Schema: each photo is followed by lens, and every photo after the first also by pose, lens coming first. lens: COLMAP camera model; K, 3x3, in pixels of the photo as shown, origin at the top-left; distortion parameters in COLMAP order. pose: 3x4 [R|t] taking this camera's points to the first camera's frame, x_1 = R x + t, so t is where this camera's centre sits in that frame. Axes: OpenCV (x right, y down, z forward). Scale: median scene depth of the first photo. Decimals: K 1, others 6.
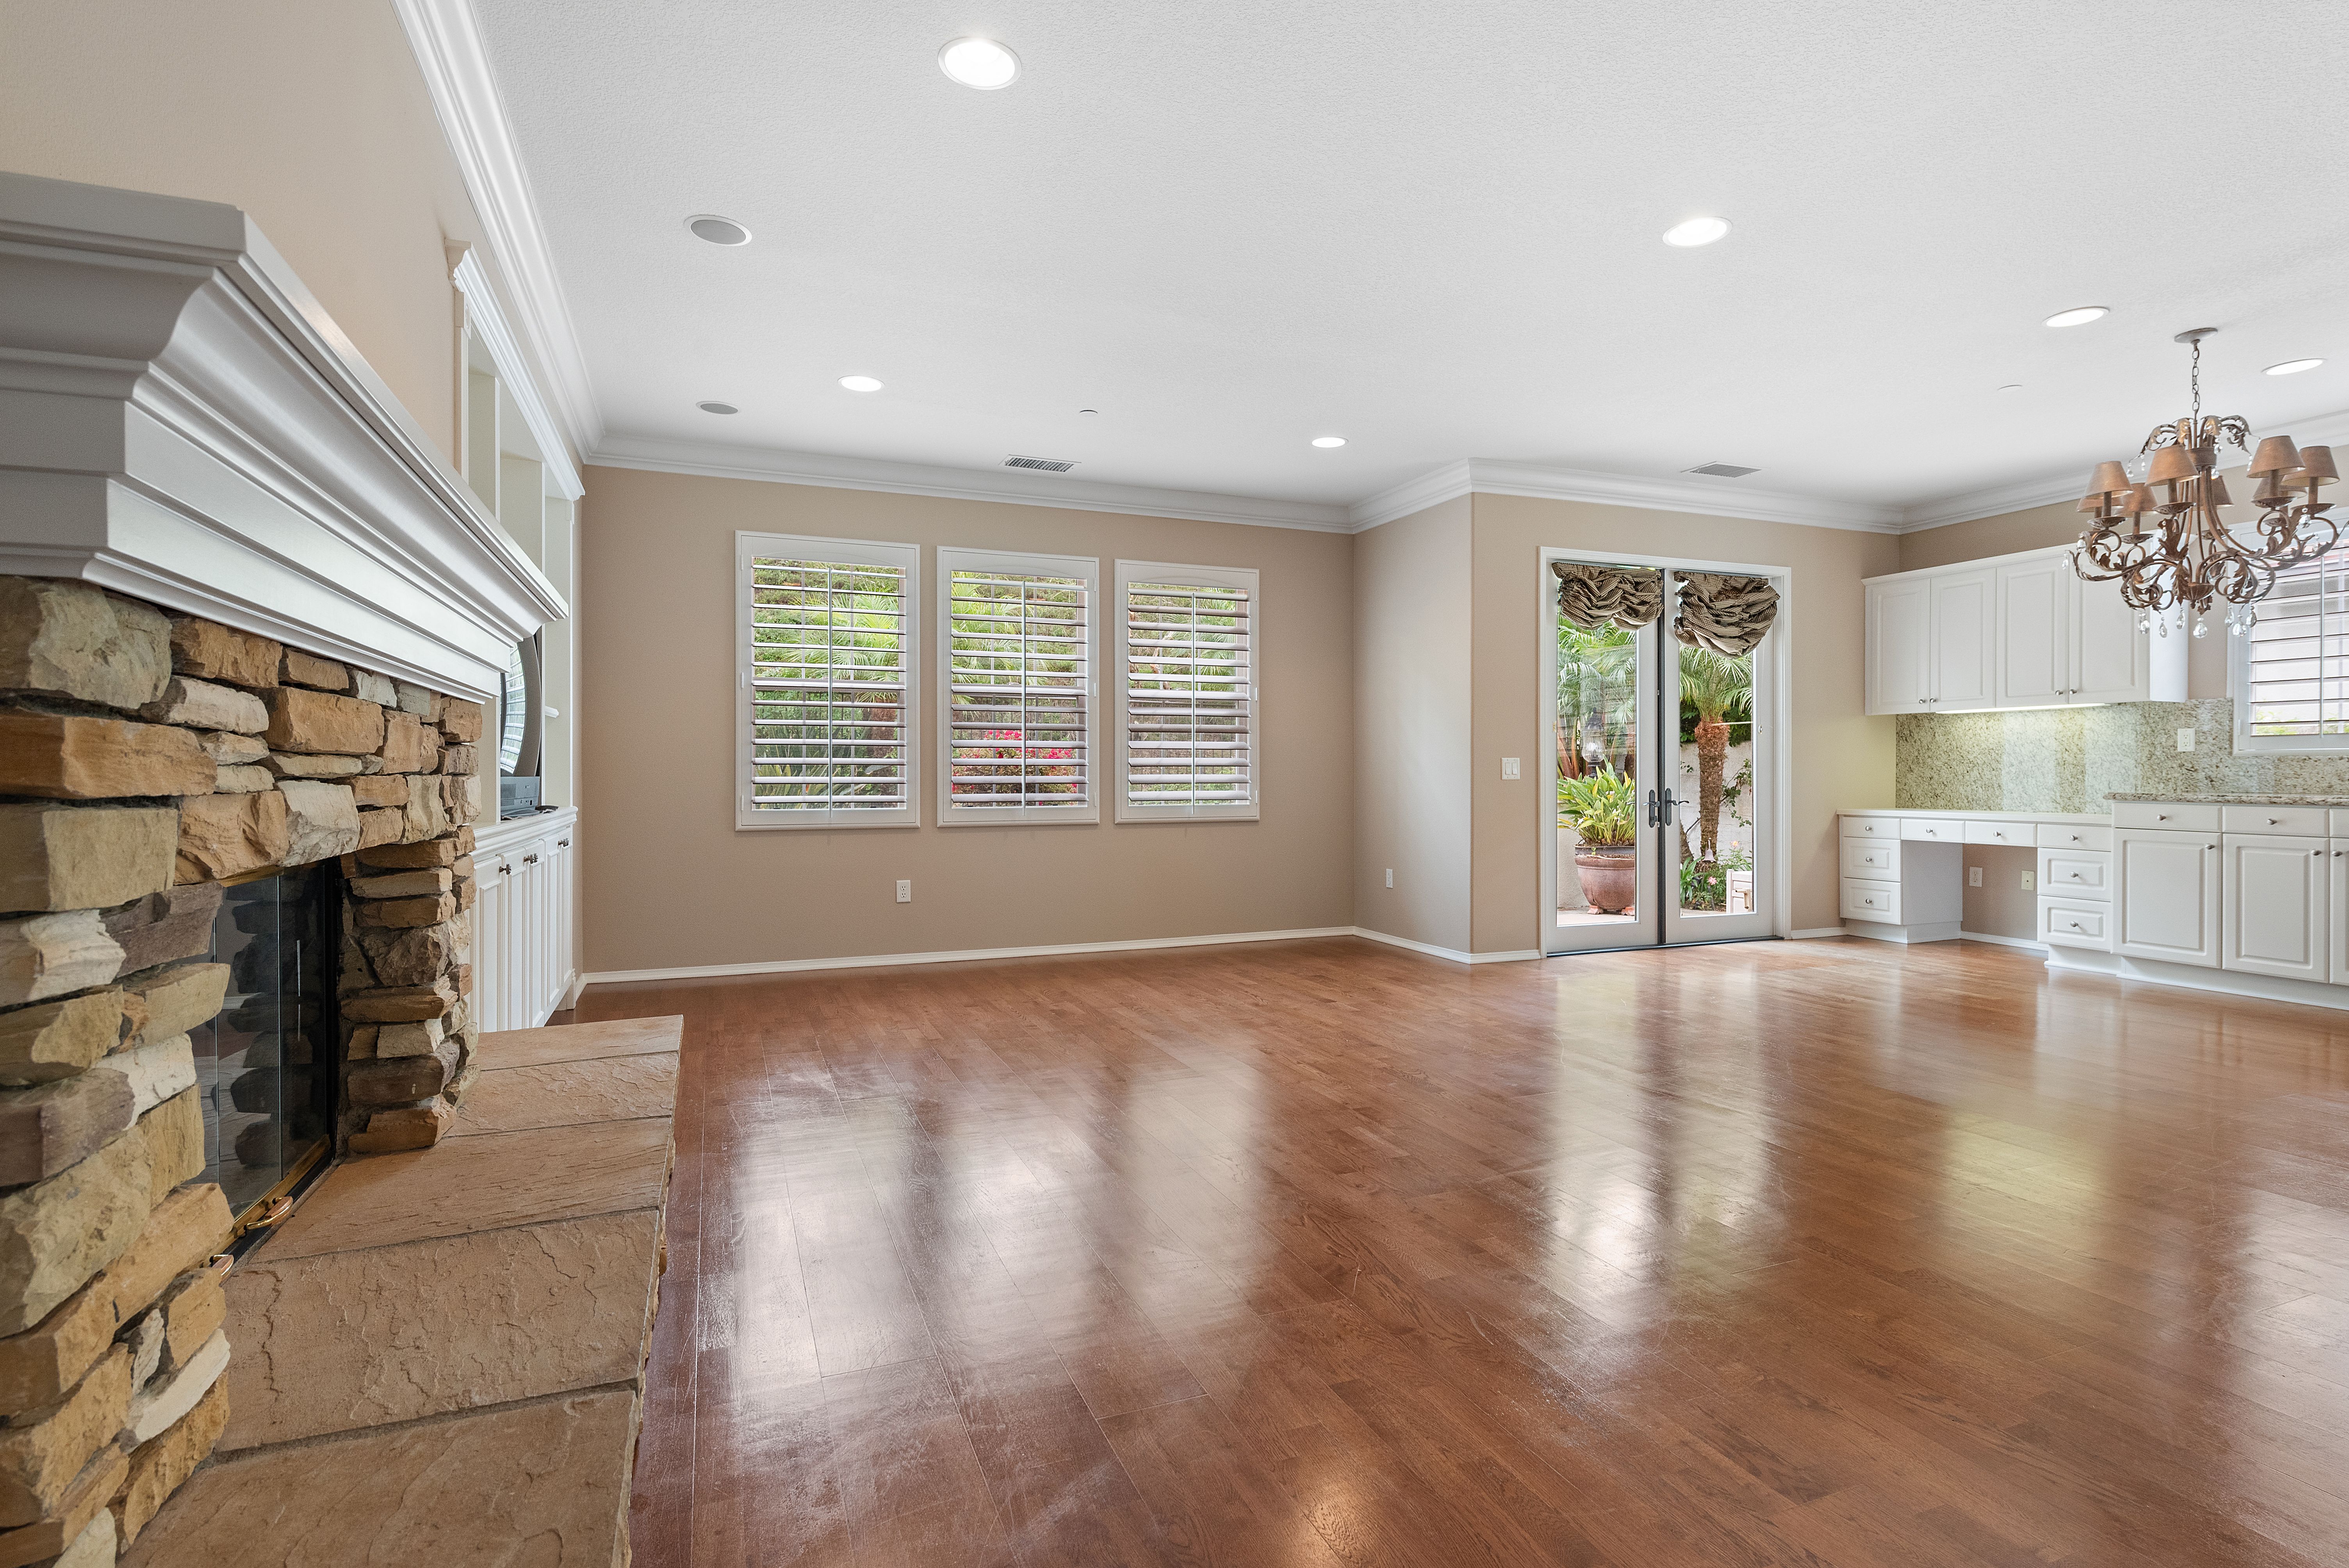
lens RADIAL K [[1127.5, 0, 1173.7], [0, 1127.5, 788.7], [0, 0, 1]] dist [0.007417, -0.005283]
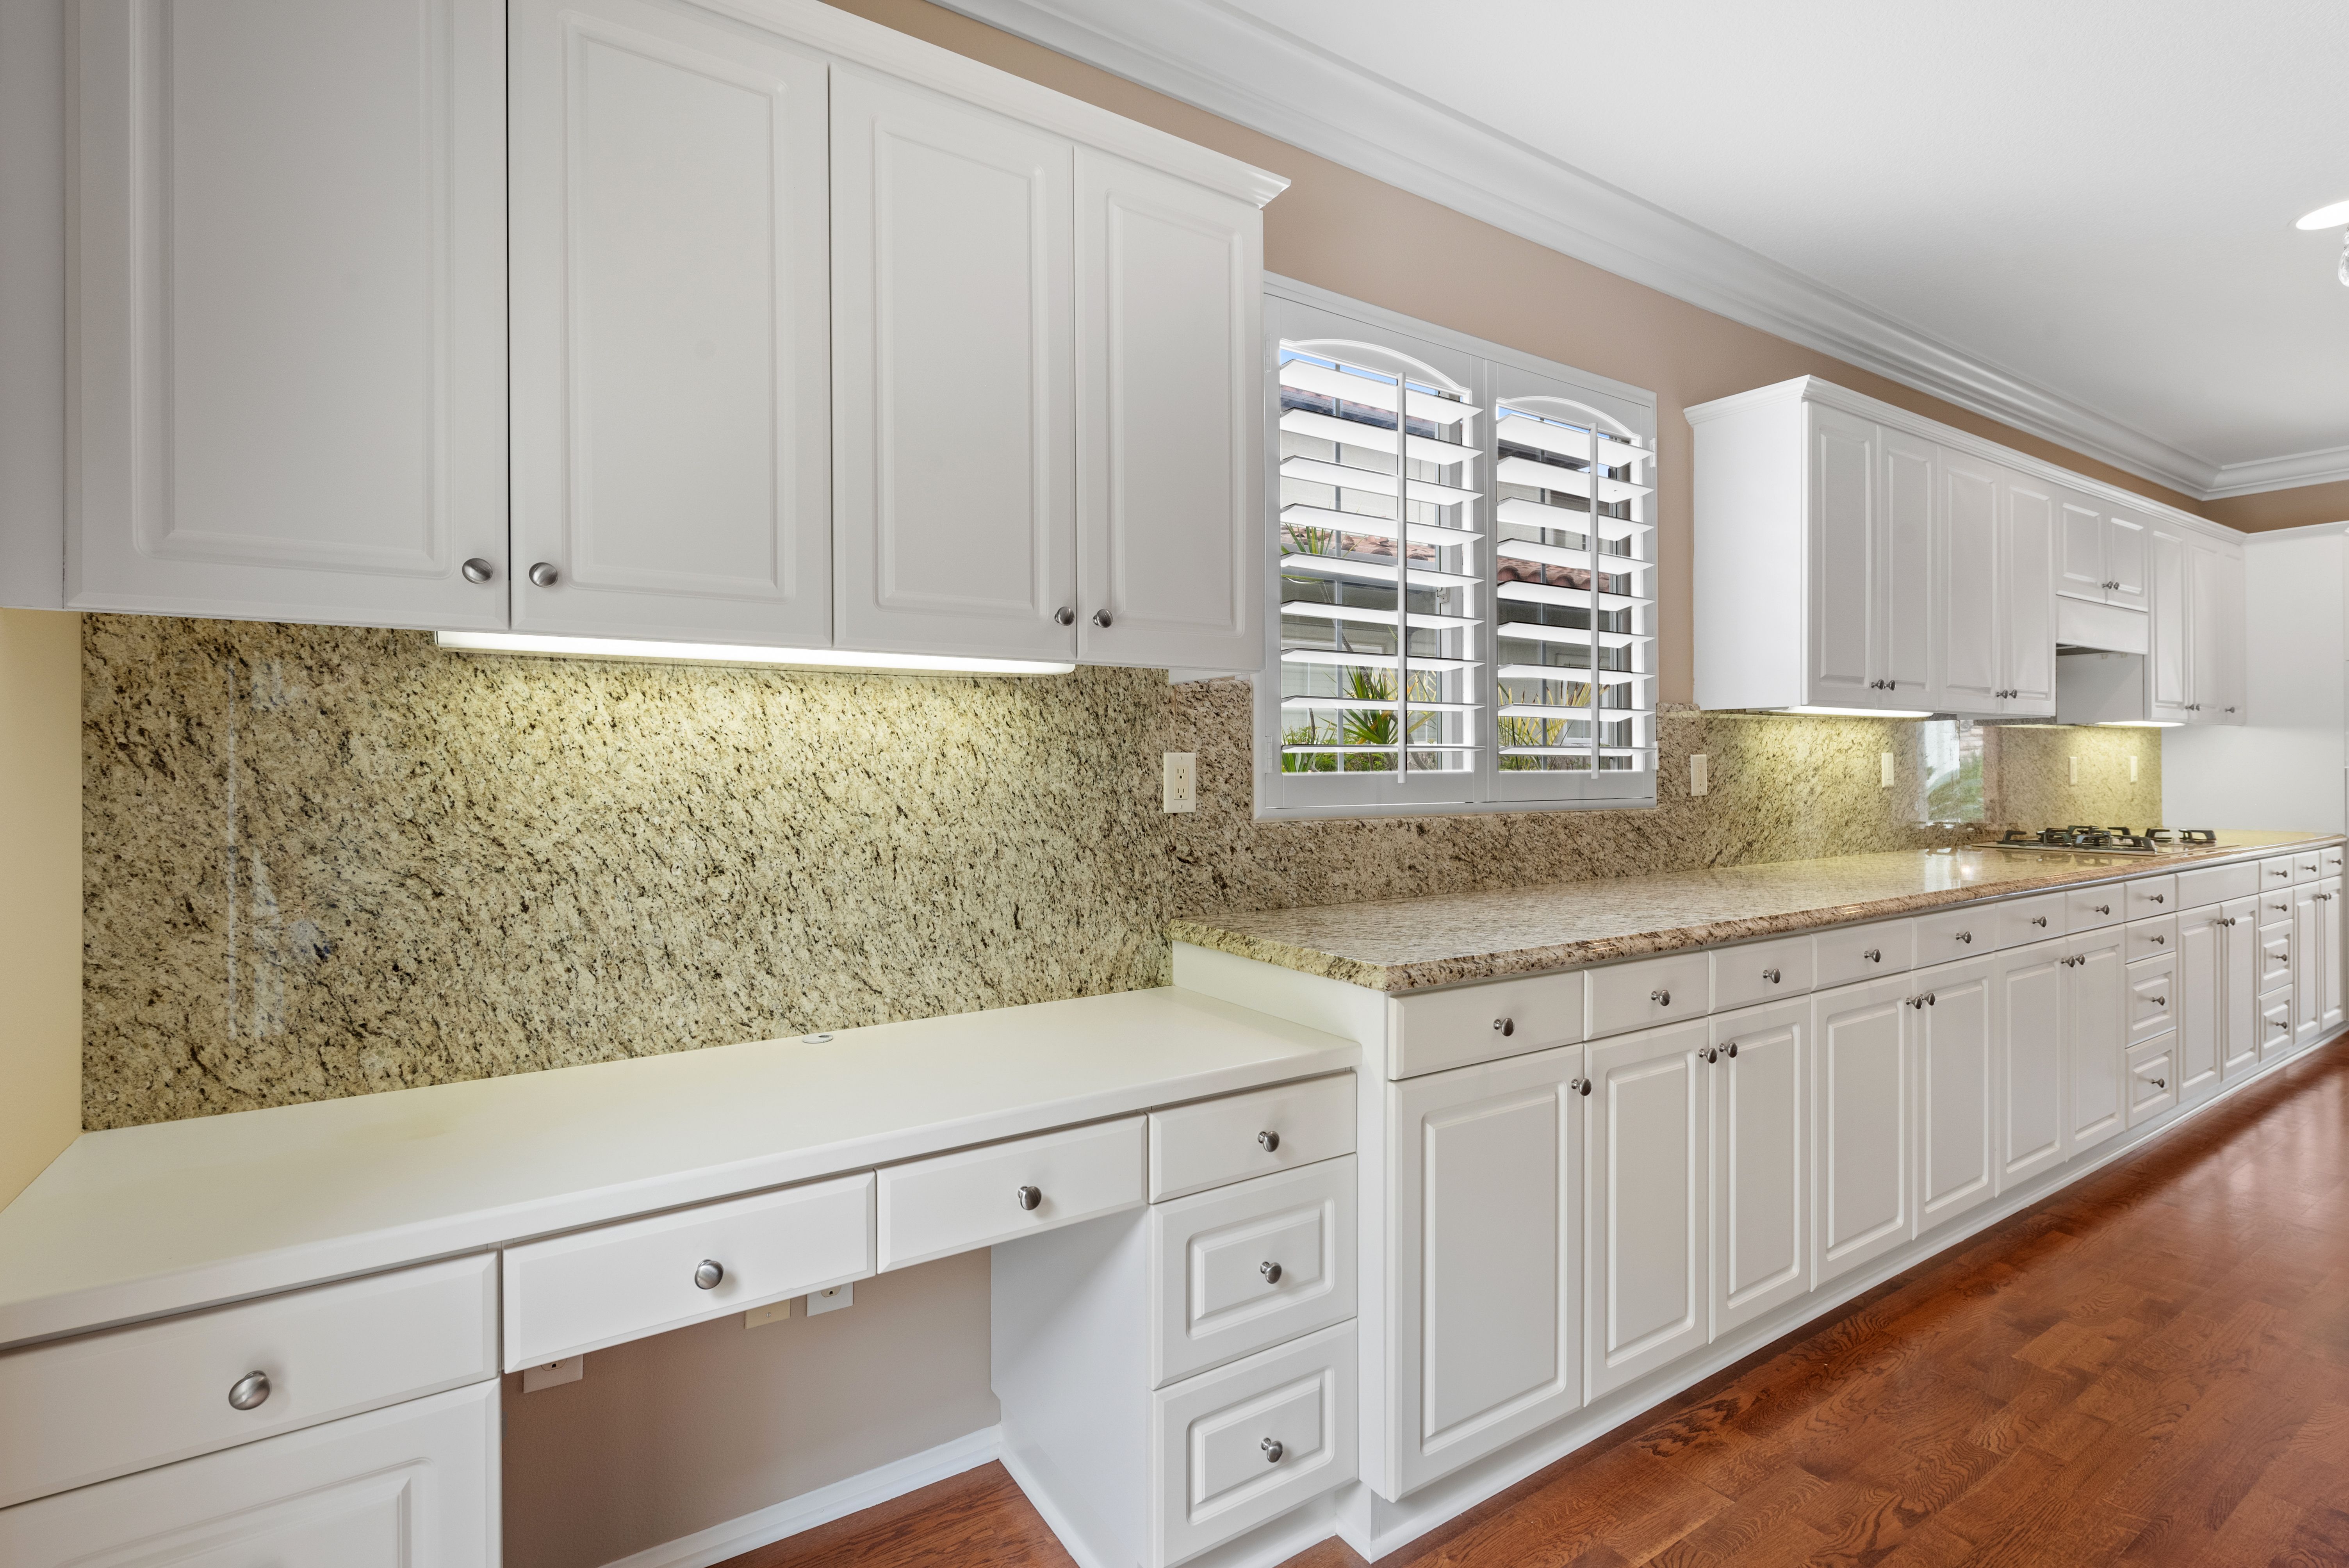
lens RADIAL K [[1093.8, 0, 1188.9], [0, 1093.8, 773.4], [0, 0, 1]] dist [0.008751, -0.002242]
pose [[-0.206765, -0.009100, 0.978348, 0.490529], [0.015695, 0.999797, 0.012616, -0.046458], [-0.978265, 0.017964, -0.206580, 0.983077]]
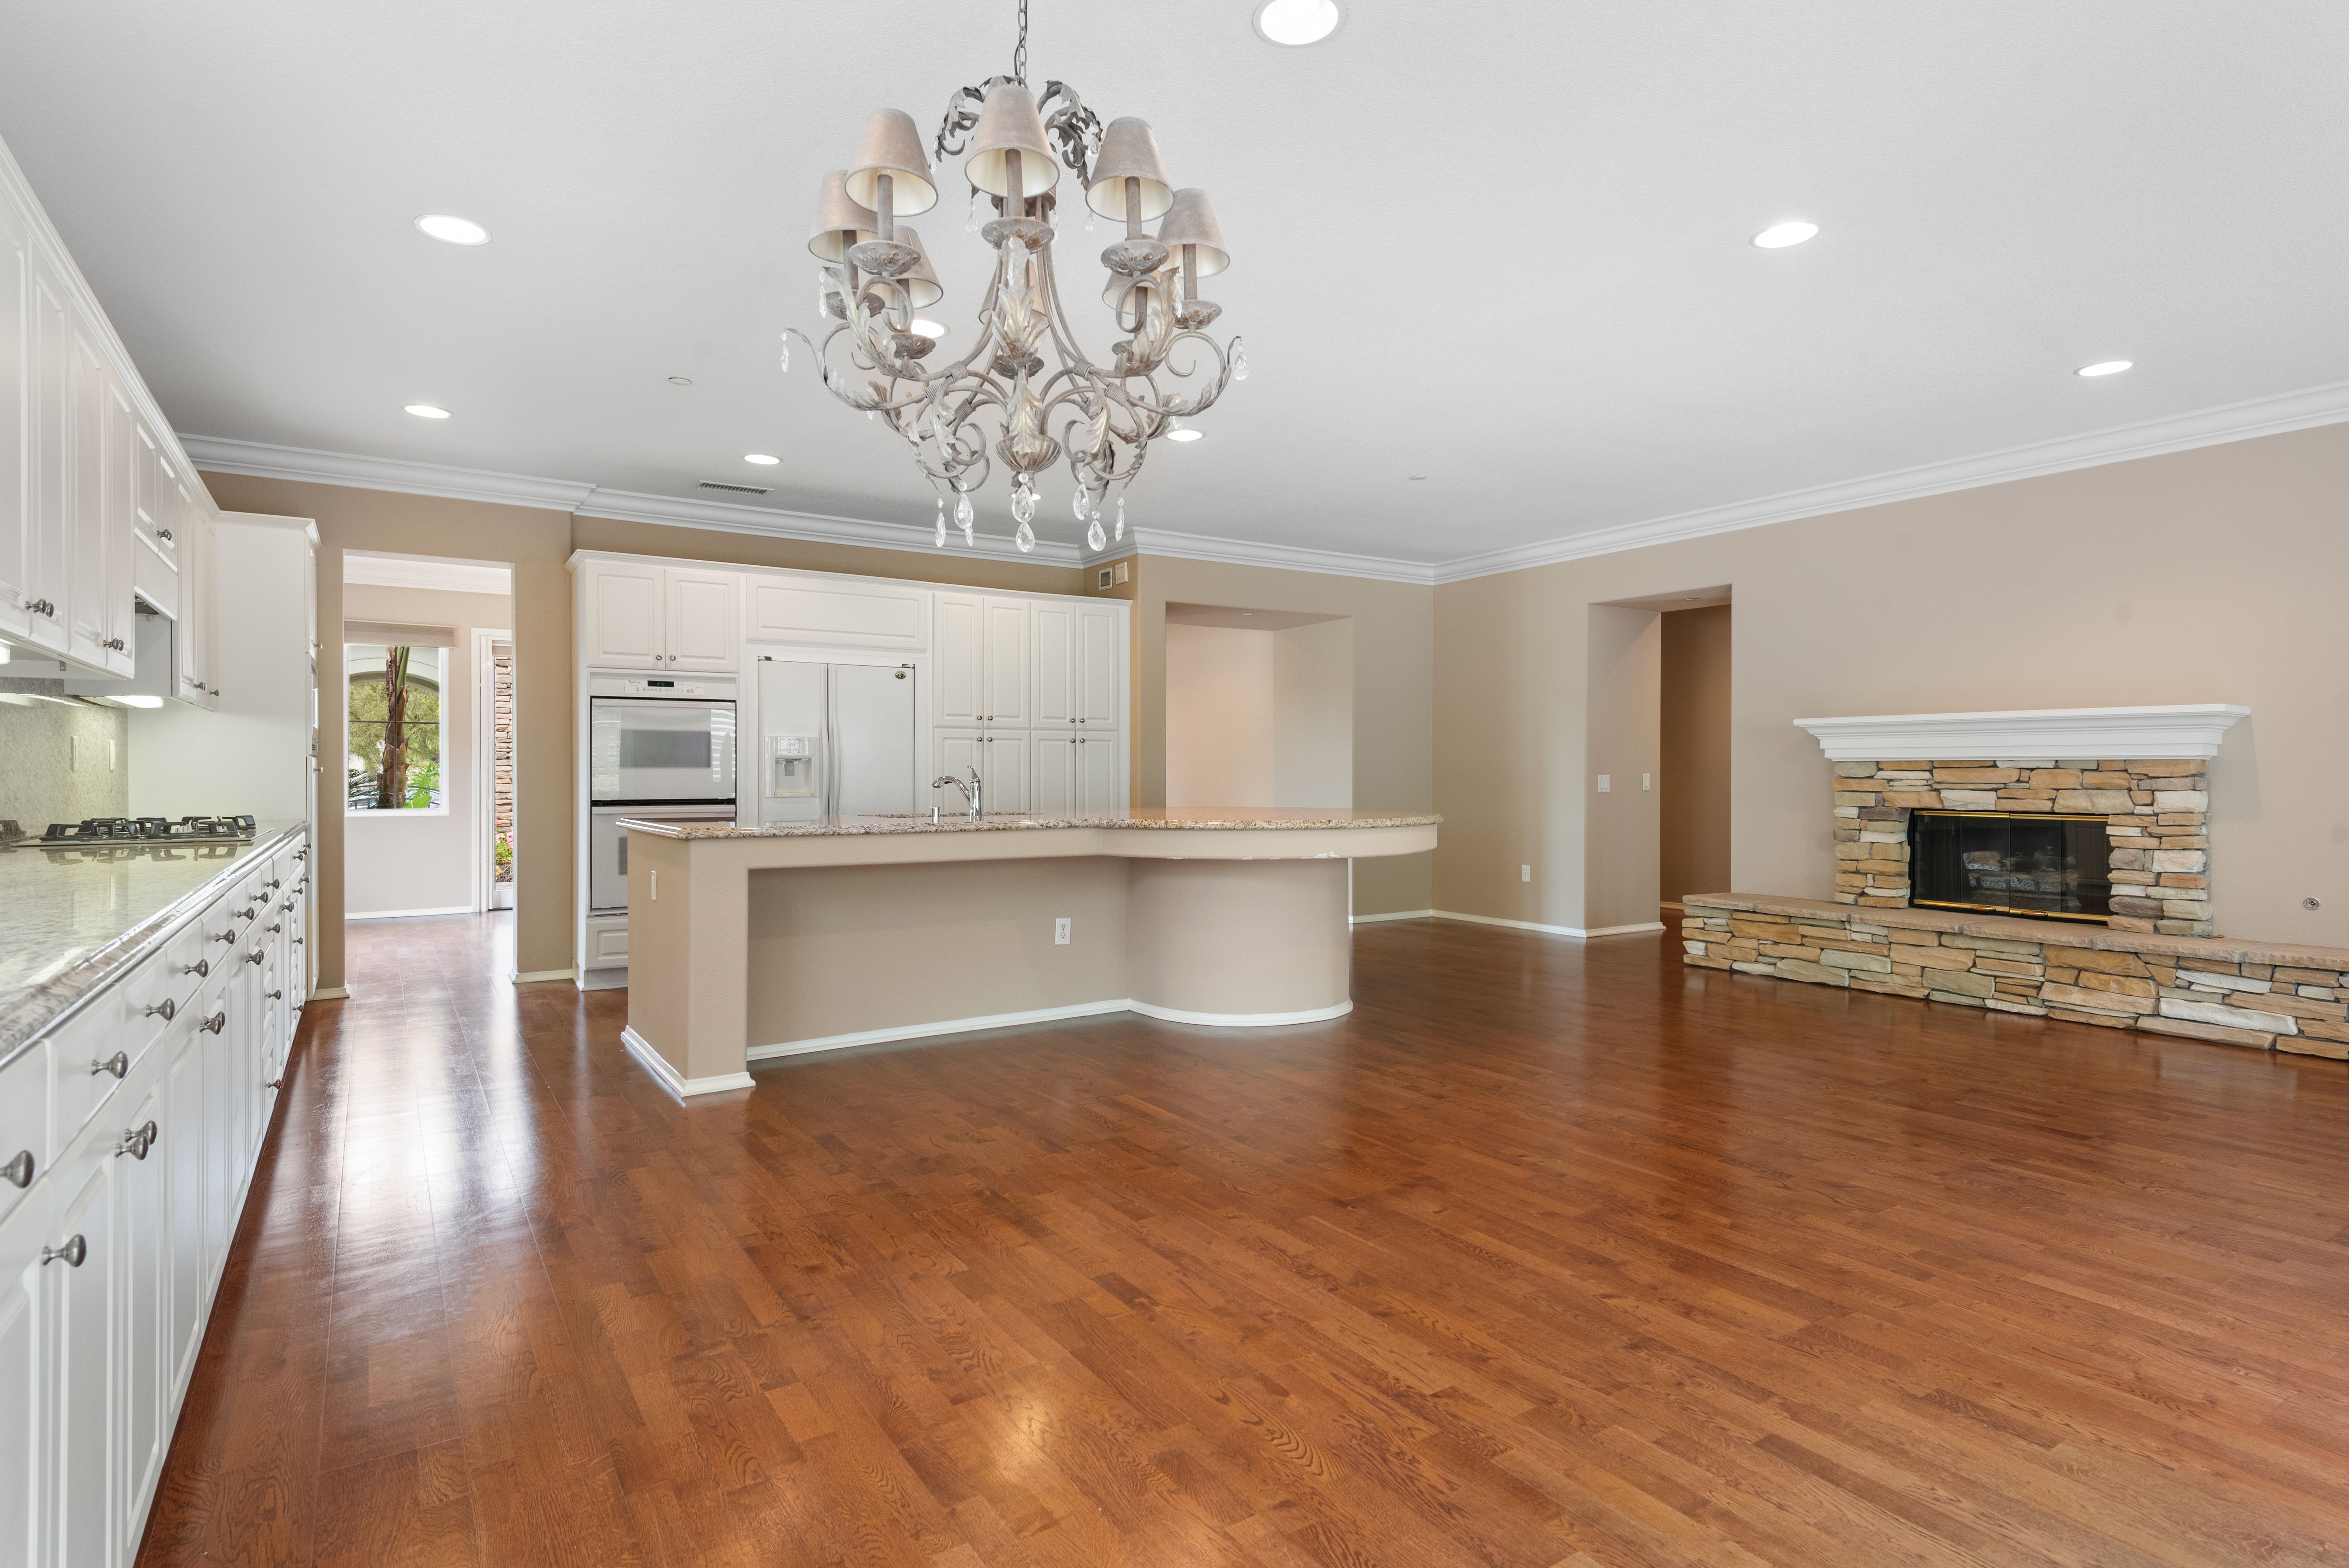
lens RADIAL K [[1231.9, 0, 1154.3], [0, 1231.9, 773.1], [0, 0, 1]] dist [-0.001024, 0.002057]
pose [[-0.981101, 0.003366, -0.193465, 0.644619], [0.000124, 0.999859, 0.016767, -0.030436], [0.193495, 0.016427, -0.980964, 1.033205]]
